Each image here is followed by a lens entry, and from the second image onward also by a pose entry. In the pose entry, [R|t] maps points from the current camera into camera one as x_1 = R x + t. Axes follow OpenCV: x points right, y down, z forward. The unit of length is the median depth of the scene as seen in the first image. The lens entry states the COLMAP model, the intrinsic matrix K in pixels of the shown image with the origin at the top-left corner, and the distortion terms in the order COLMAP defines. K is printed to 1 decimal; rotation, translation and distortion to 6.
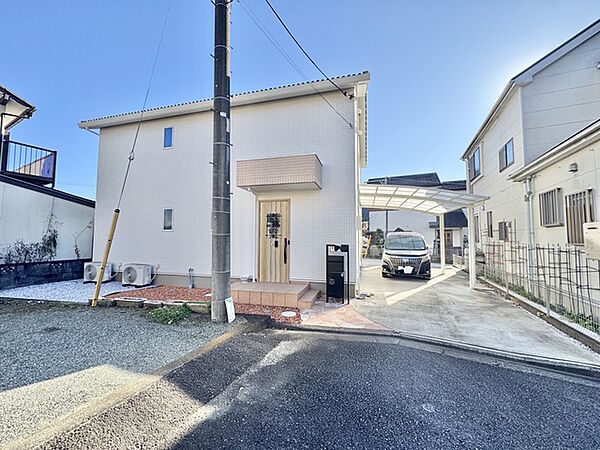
lens RADIAL K [[237.6, 0, 300.0], [0, 237.6, 225.0], [0, 0, 1]] dist [-0.003102, 0.000271]
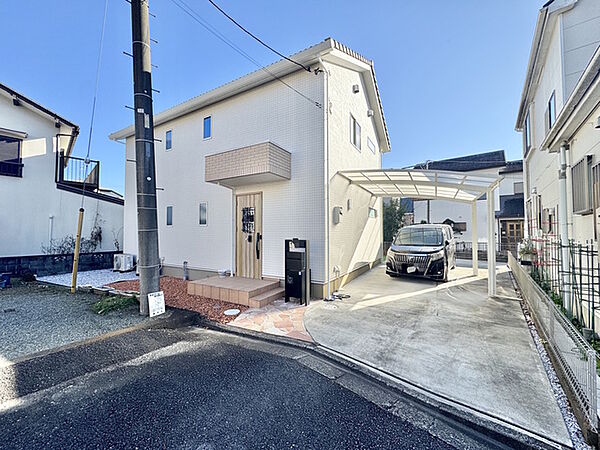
lens RADIAL K [[237.6, 0, 300.0], [0, 237.6, 225.0], [0, 0, 1]] dist [-0.003102, 0.000271]
pose [[0.967810, -0.013723, -0.251306, 0.347555], [0.020688, 0.999471, 0.025096, 0.003445], [0.250828, -0.029488, 0.967582, 0.111882]]
